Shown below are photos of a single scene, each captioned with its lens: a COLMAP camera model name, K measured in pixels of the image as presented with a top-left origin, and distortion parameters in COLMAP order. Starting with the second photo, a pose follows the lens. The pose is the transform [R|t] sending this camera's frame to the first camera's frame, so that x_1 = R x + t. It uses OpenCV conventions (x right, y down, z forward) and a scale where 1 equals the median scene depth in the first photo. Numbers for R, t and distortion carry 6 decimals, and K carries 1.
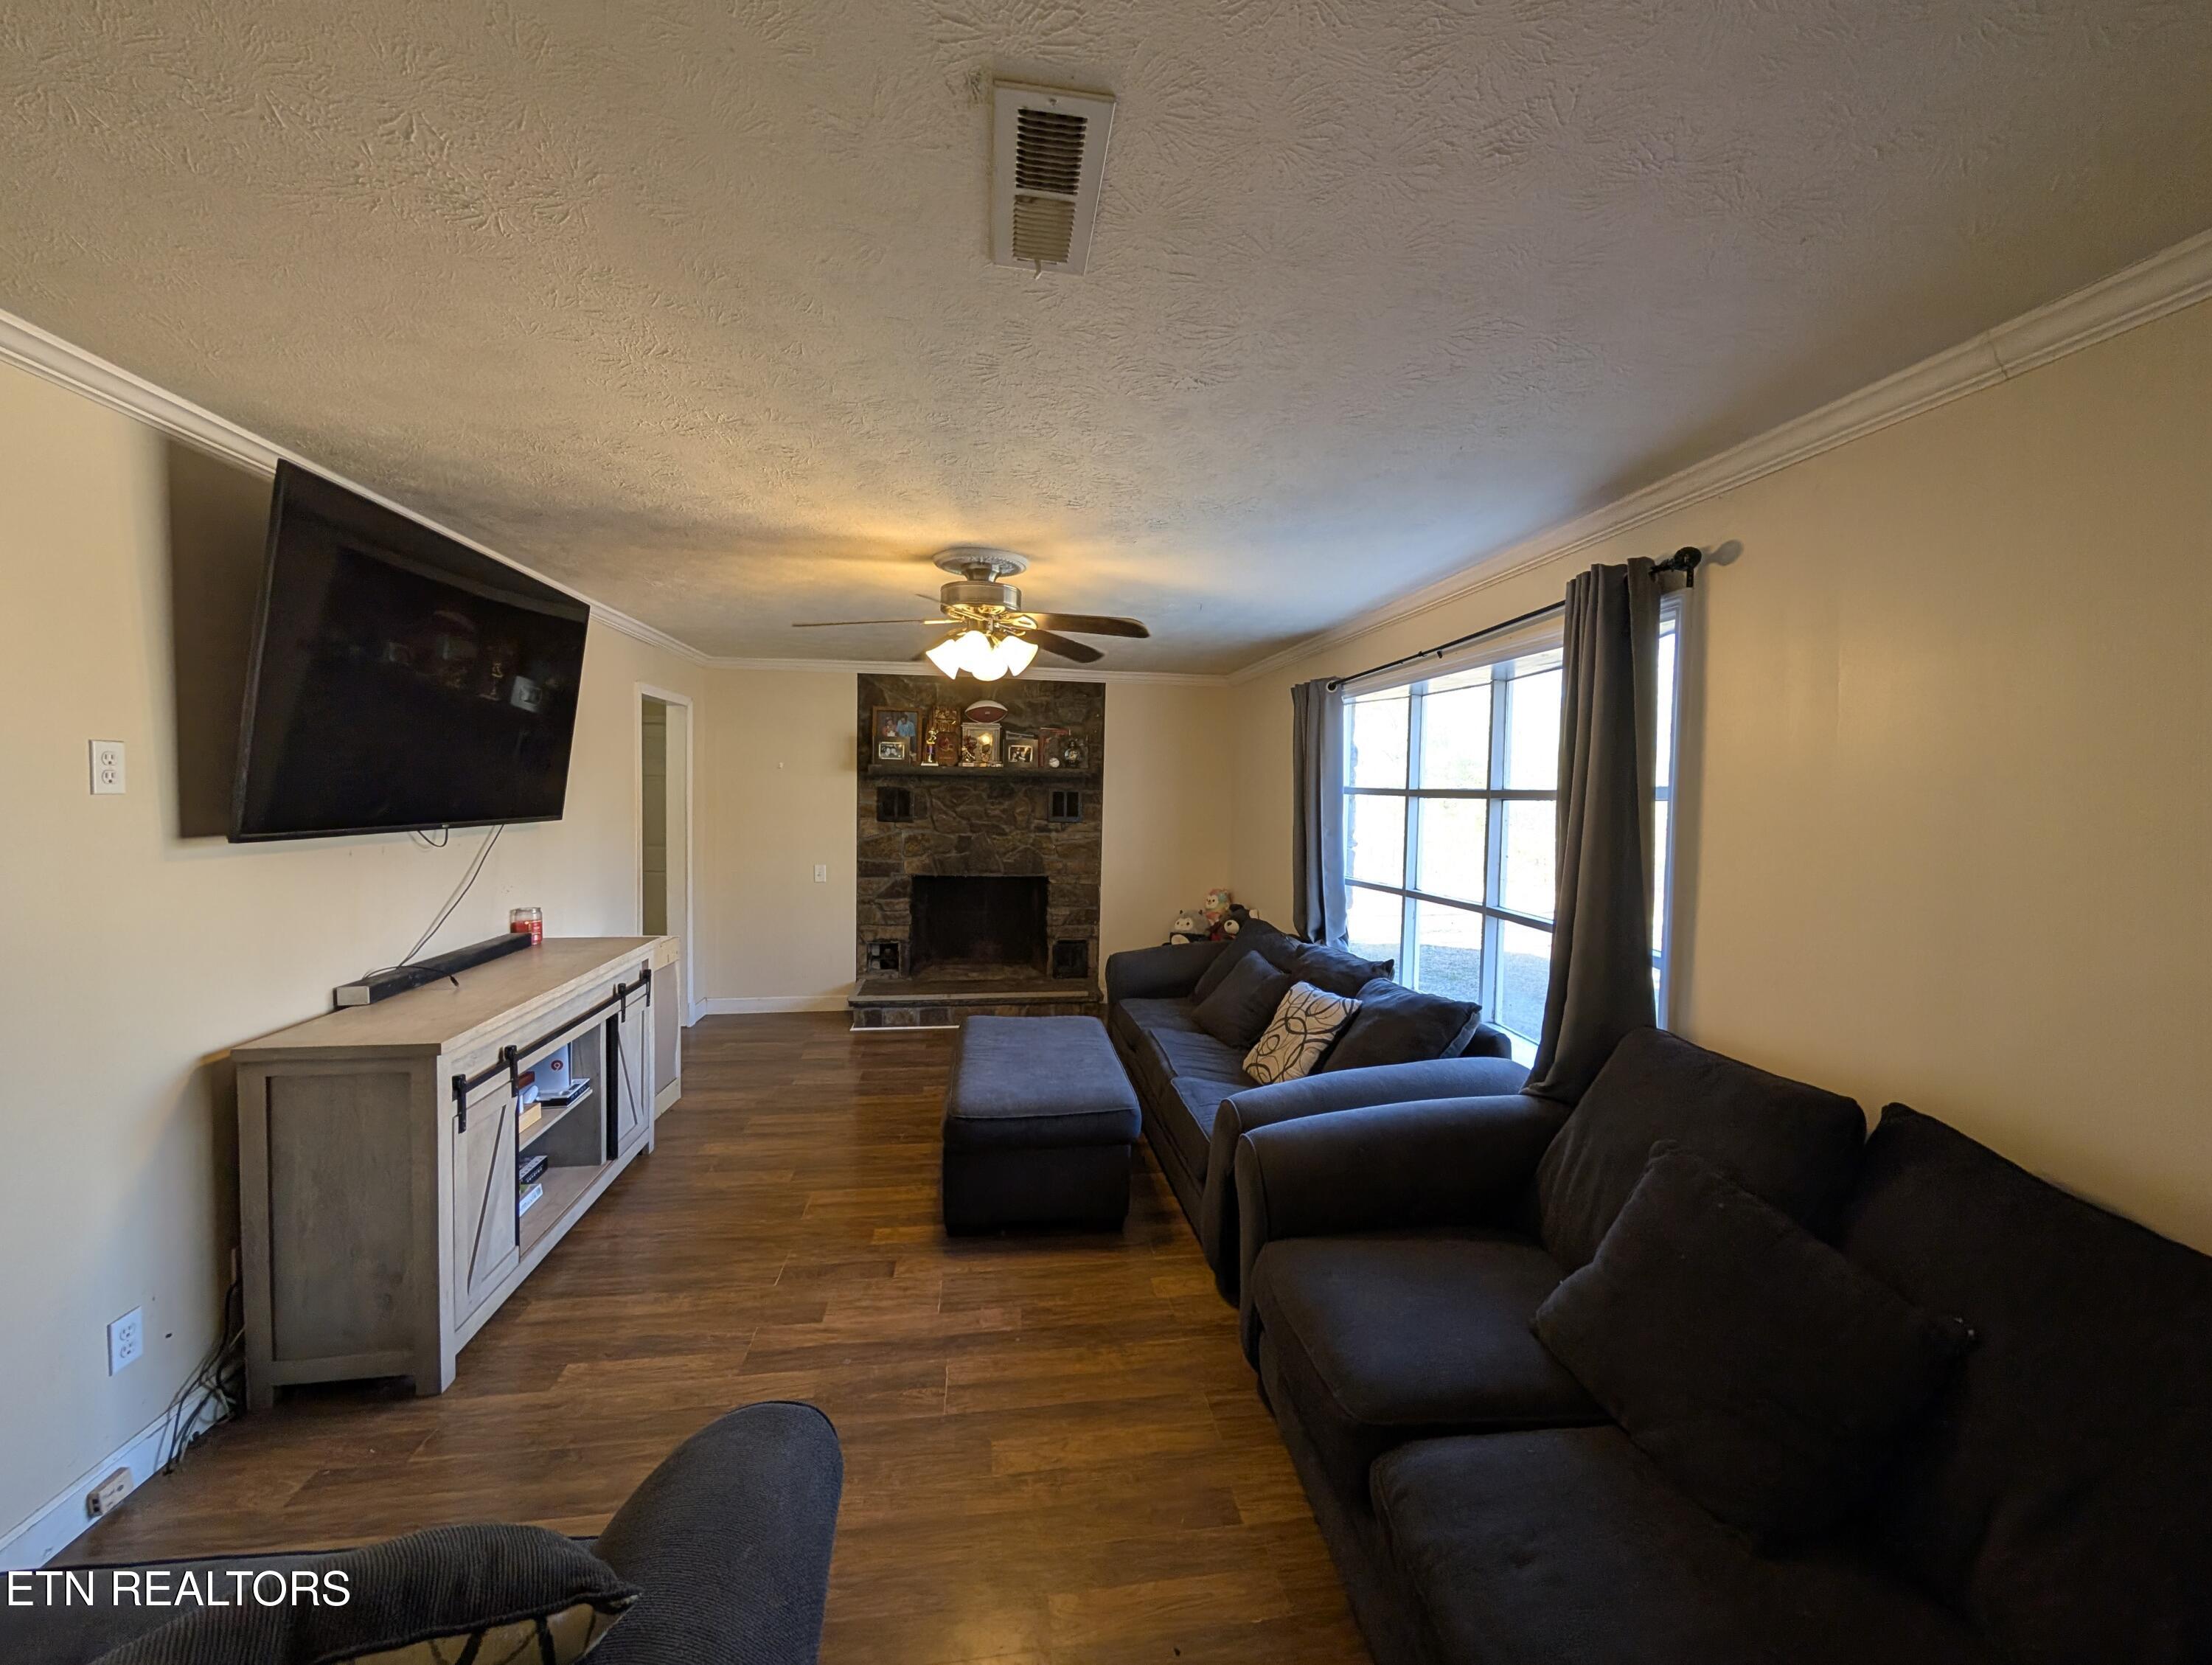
lens RADIAL K [[845.3, 0, 1109.9], [0, 845.3, 826.6], [0, 0, 1]] dist [-0.003874, 0.000460]
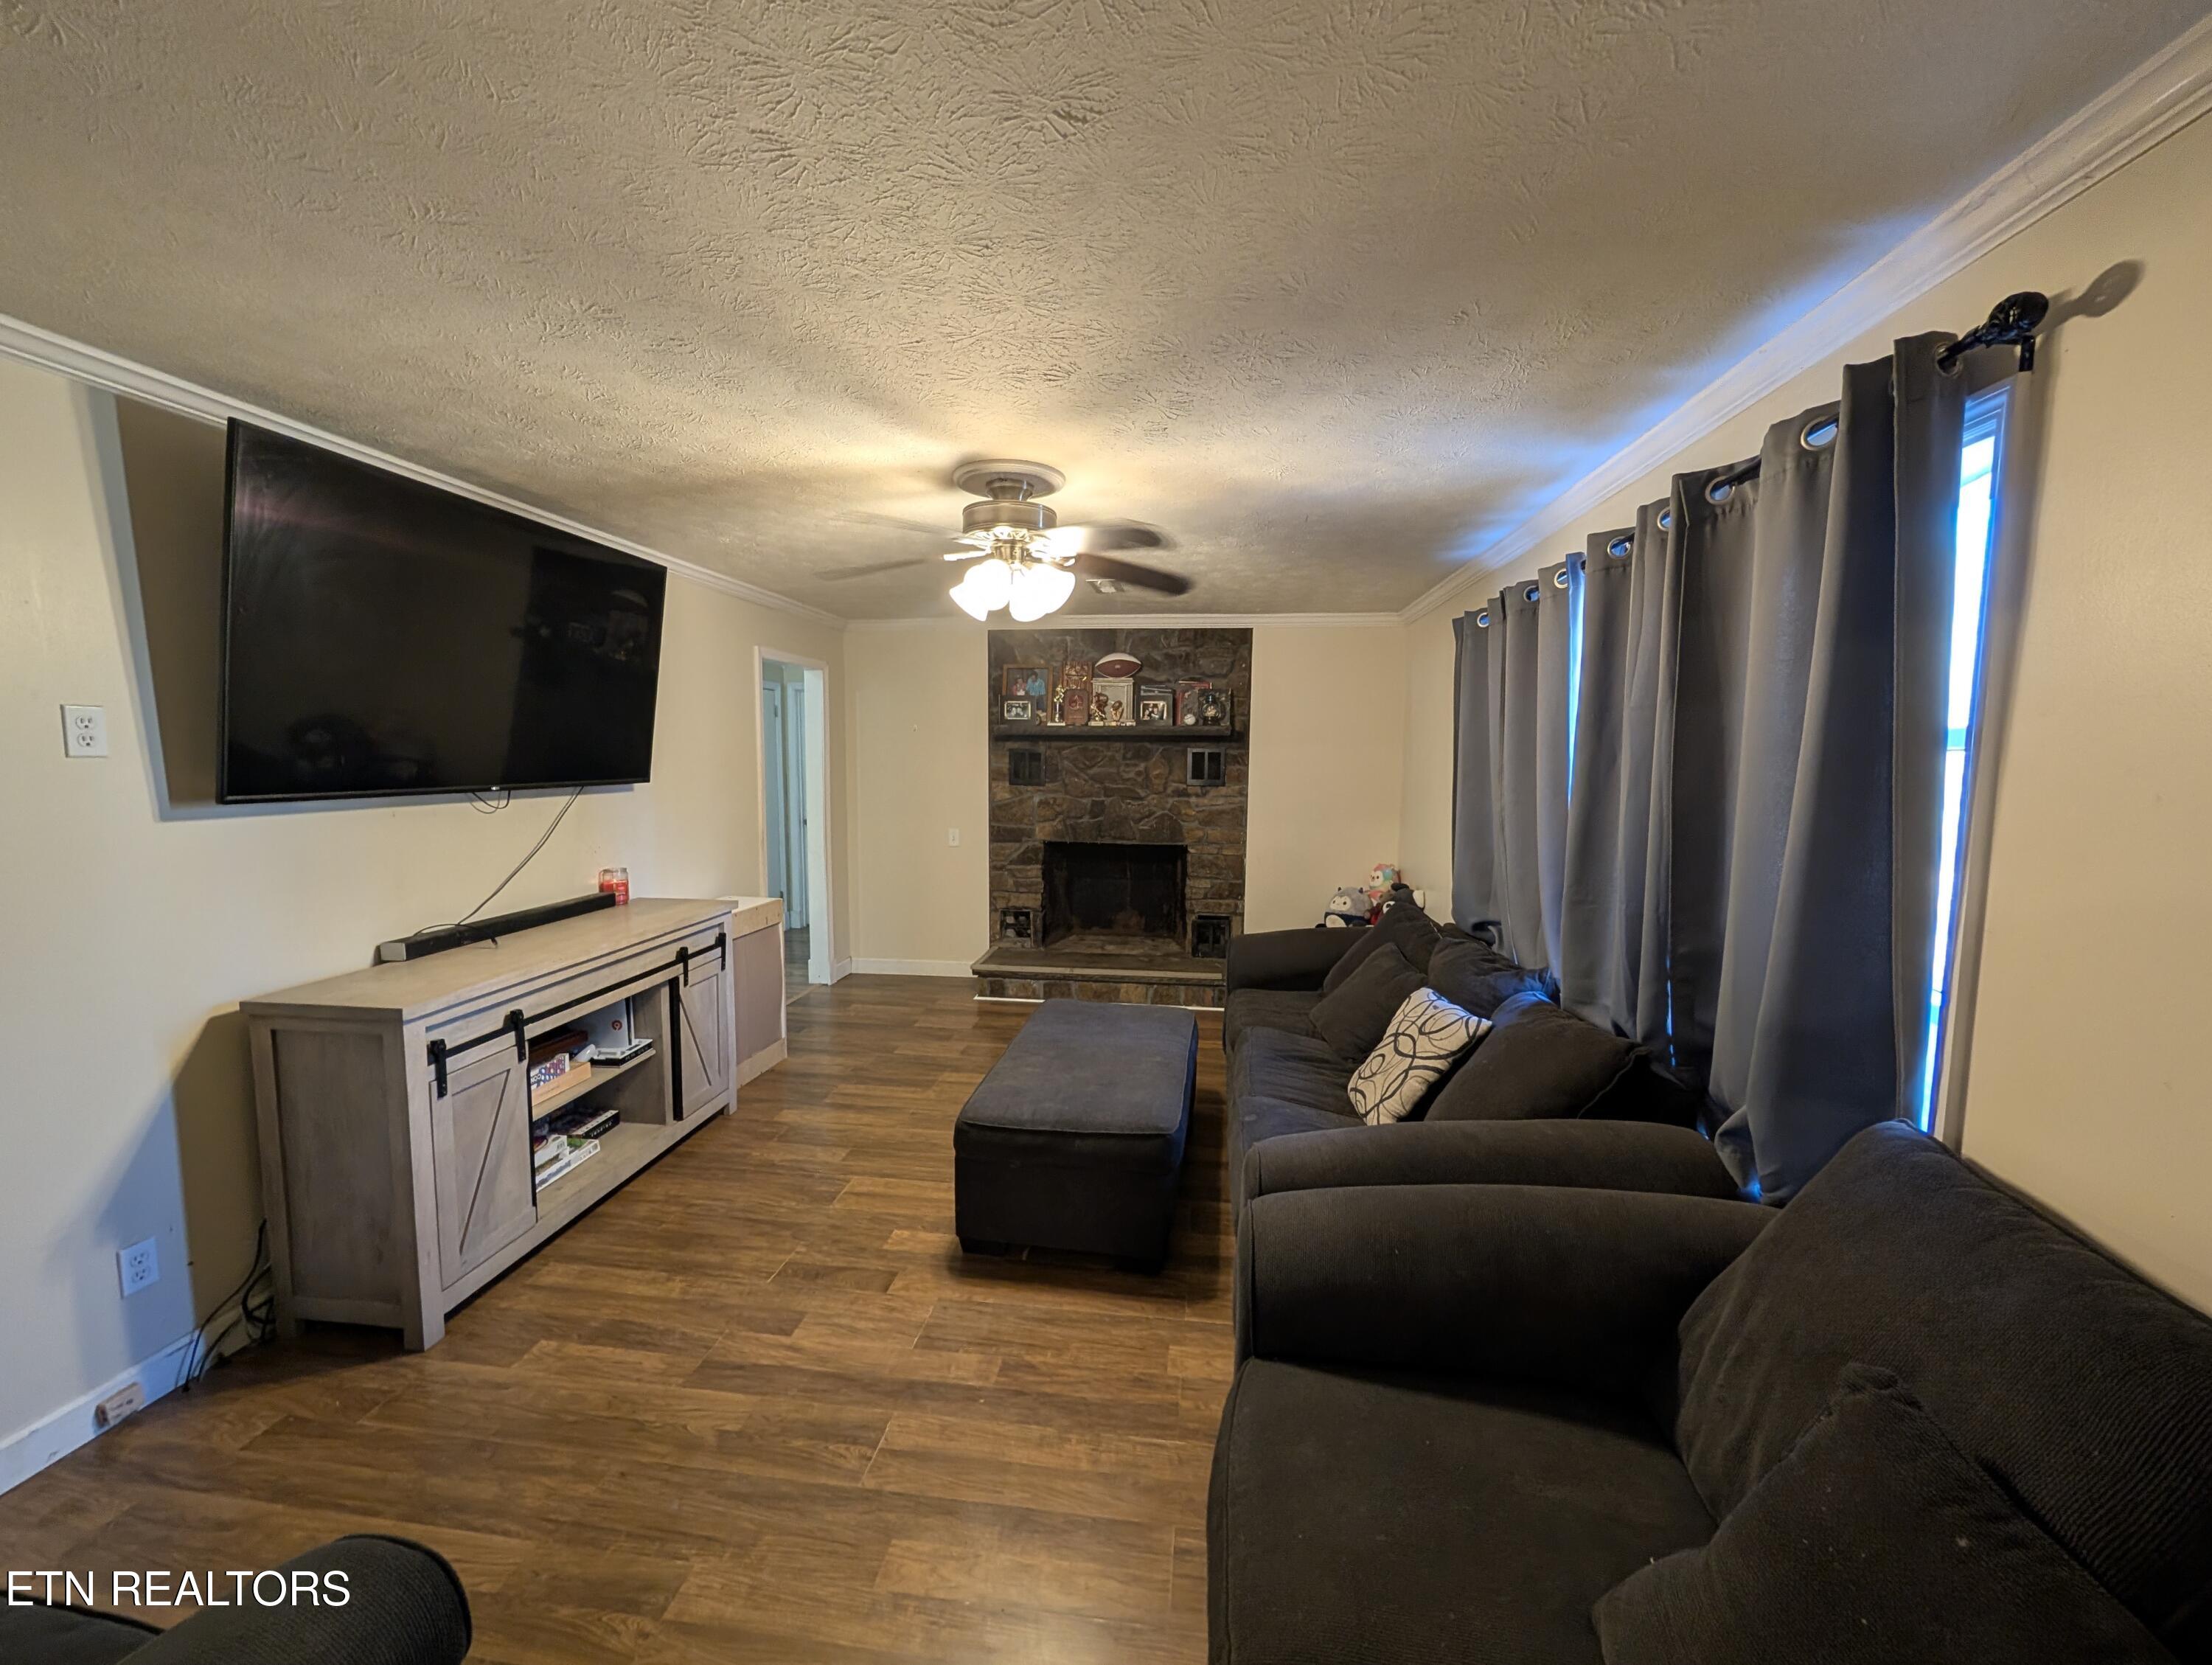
lens RADIAL K [[845.3, 0, 1108.2], [0, 845.3, 829.3], [0, 0, 1]] dist [-0.003874, 0.000460]
pose [[0.962006, 0.015412, -0.272595, 0.189886], [-0.002940, 0.998932, 0.046101, -0.000374], [0.273014, -0.043548, 0.961024, 0.205209]]
